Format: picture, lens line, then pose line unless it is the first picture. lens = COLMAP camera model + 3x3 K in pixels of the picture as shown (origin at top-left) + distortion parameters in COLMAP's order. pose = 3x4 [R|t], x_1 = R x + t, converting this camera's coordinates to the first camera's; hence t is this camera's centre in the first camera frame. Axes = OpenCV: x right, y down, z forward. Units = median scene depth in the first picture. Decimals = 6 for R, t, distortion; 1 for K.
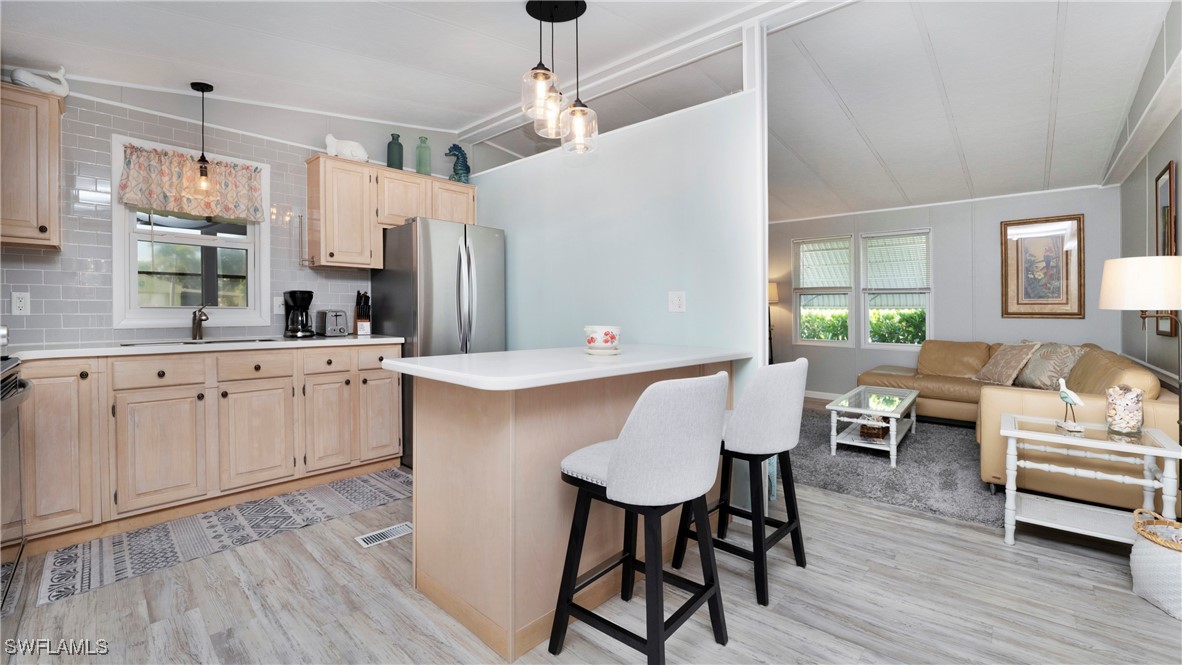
lens RADIAL K [[503.2, 0, 589.3], [0, 503.2, 316.2], [0, 0, 1]] dist [-0.032822, 0.000343]
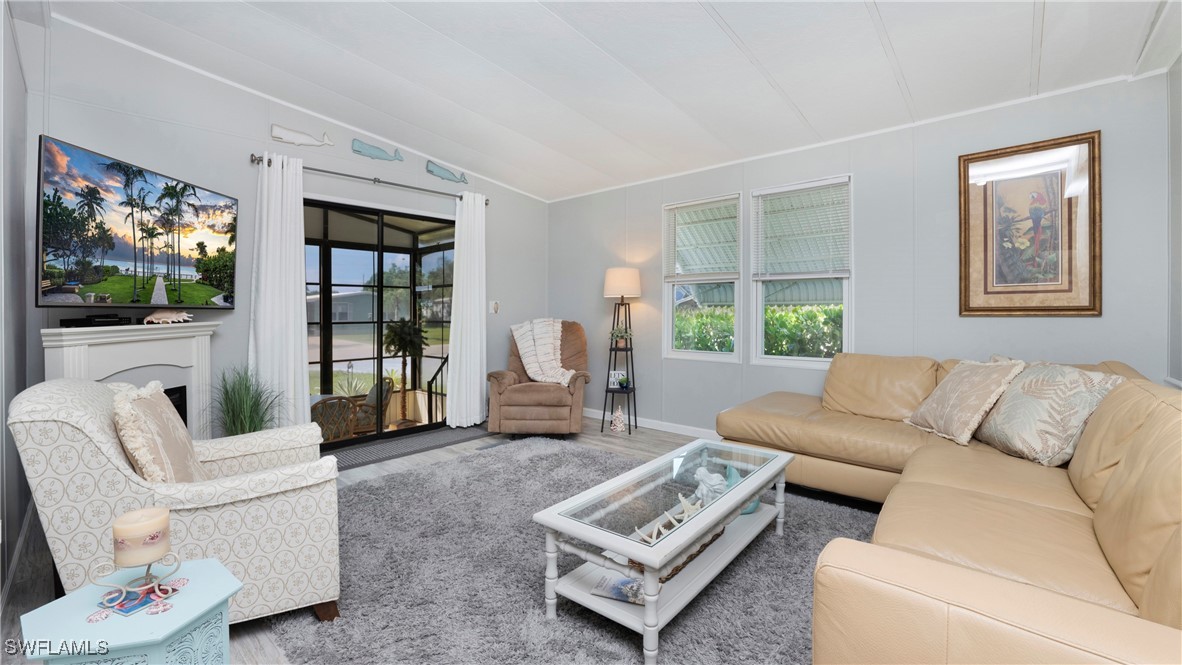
lens RADIAL K [[503.2, 0, 580.8], [0, 503.2, 326.0], [0, 0, 1]] dist [-0.032822, 0.000343]
pose [[0.999919, -0.004955, 0.011752, 0.394190], [0.004764, 0.999857, 0.016203, 0.003803], [-0.011831, -0.016146, 0.999800, 0.429567]]
